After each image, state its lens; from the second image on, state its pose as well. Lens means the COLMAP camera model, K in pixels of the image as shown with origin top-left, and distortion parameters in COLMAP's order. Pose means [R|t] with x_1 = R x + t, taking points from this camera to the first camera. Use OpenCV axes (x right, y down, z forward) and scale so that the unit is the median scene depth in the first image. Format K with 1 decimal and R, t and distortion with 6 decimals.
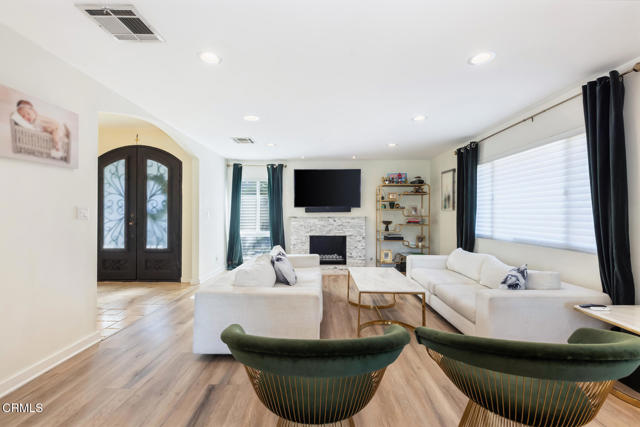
lens RADIAL K [[282.2, 0, 320.0], [0, 282.2, 213.5], [0, 0, 1]] dist [-0.000336, -0.000028]
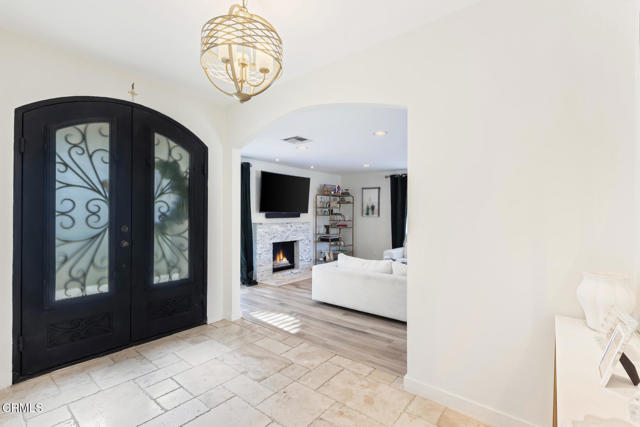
lens RADIAL K [[290.1, 0, 320.0], [0, 290.1, 213.5], [0, 0, 1]] dist [-0.002886, -0.000344]
pose [[0.609003, 0.004517, 0.793155, -0.874626], [-0.006072, 0.999981, -0.001033, -0.023879], [-0.793145, -0.004187, 0.609019, 0.351768]]
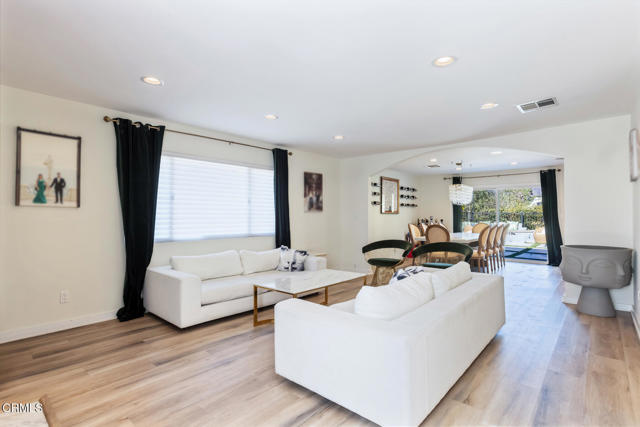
lens RADIAL K [[319.3, 0, 320.0], [0, 319.3, 213.5], [0, 0, 1]] dist [-0.000255, -0.000323]
pose [[-0.757291, 0.008599, 0.653021, -0.350454], [0.000760, 0.999924, -0.012286, 0.010168], [-0.653077, -0.008808, -0.757240, 1.192282]]
